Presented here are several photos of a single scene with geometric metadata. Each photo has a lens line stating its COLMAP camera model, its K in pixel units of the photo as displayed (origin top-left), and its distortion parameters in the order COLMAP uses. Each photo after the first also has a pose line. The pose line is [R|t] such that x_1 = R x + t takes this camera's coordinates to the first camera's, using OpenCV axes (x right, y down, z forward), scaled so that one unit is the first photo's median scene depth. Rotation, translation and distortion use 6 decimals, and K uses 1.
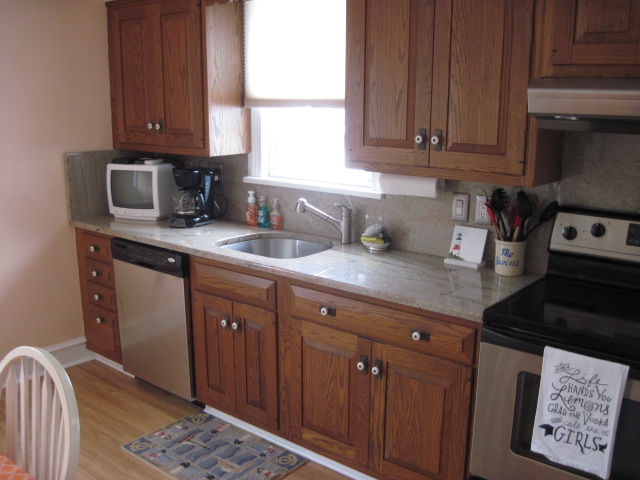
lens RADIAL K [[672.5, 0, 319.6], [0, 672.5, 248.6], [0, 0, 1]] dist [-0.063096, -0.000205]
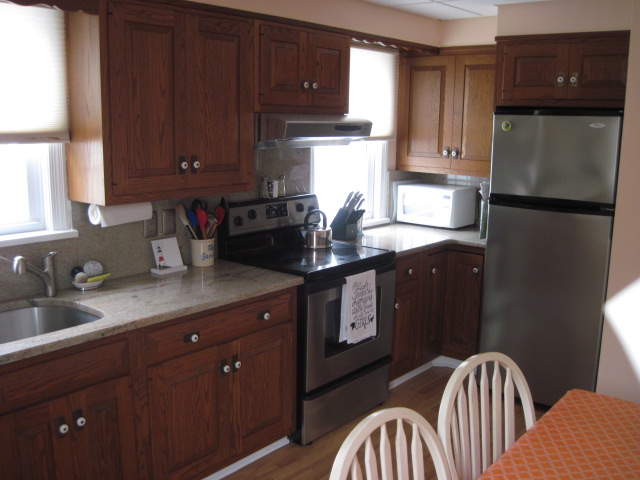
lens RADIAL K [[659.0, 0, 320.0], [0, 659.0, 240.0], [0, 0, 1]] dist [-0.088837, -0.012310]
pose [[0.011031, -0.187098, 0.982279, -1.016751], [0.214975, 0.959813, 0.180404, -0.203488], [-0.976557, 0.209175, 0.050809, 0.791381]]
